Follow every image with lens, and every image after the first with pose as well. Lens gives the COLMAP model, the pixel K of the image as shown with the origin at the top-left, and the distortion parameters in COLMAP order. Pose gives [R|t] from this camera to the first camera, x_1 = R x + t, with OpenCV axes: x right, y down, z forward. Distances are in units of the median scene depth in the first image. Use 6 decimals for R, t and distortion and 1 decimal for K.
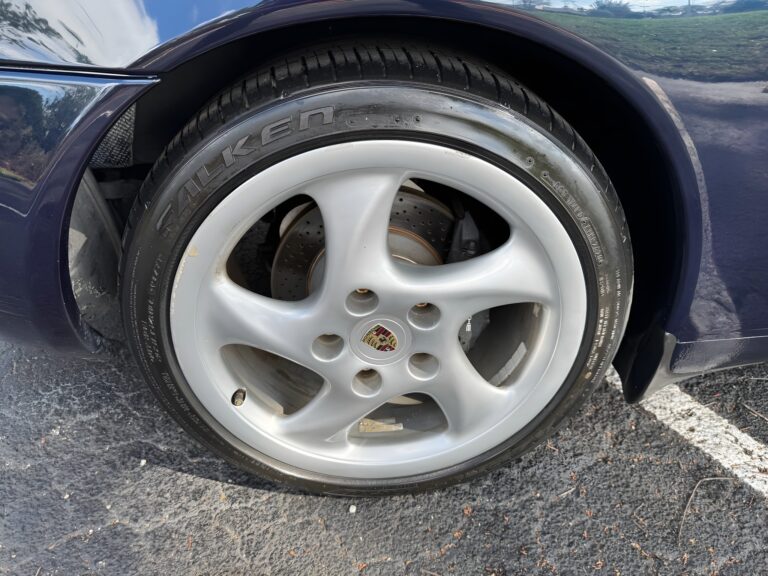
lens RADIAL K [[557.1, 0, 383.4], [0, 557.1, 285.0], [0, 0, 1]] dist [0.010133, -0.003793]
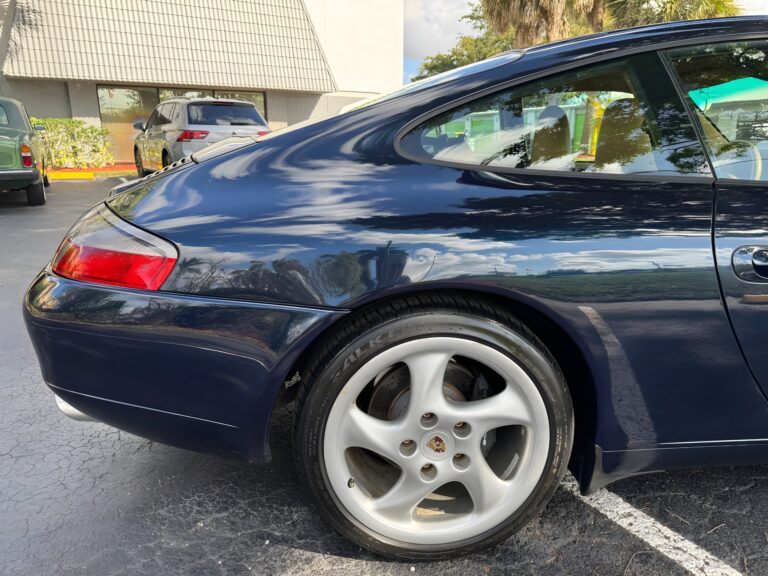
lens RADIAL K [[557.1, 0, 372.7], [0, 557.1, 282.3], [0, 0, 1]] dist [0.010133, -0.003793]
pose [[0.999480, 0.017569, 0.027052, -0.271694], [-0.008103, 0.948511, -0.316642, 0.173698], [-0.031222, 0.316258, 0.948159, -0.859648]]
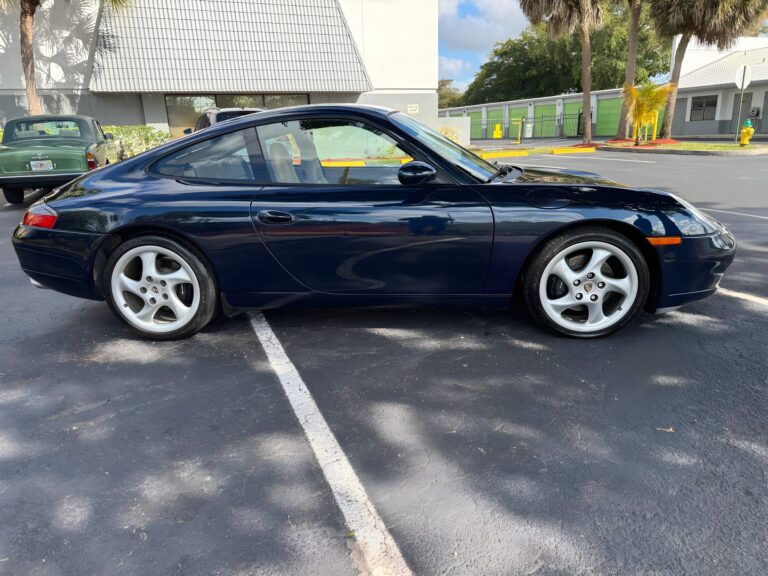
lens RADIAL K [[557.1, 0, 378.7], [0, 557.1, 292.5], [0, 0, 1]] dist [0.010133, -0.003793]
pose [[0.992907, 0.025388, -0.116152, 2.348248], [-0.056876, 0.959326, -0.276511, 1.280436], [0.104408, 0.281156, 0.953966, -3.149808]]
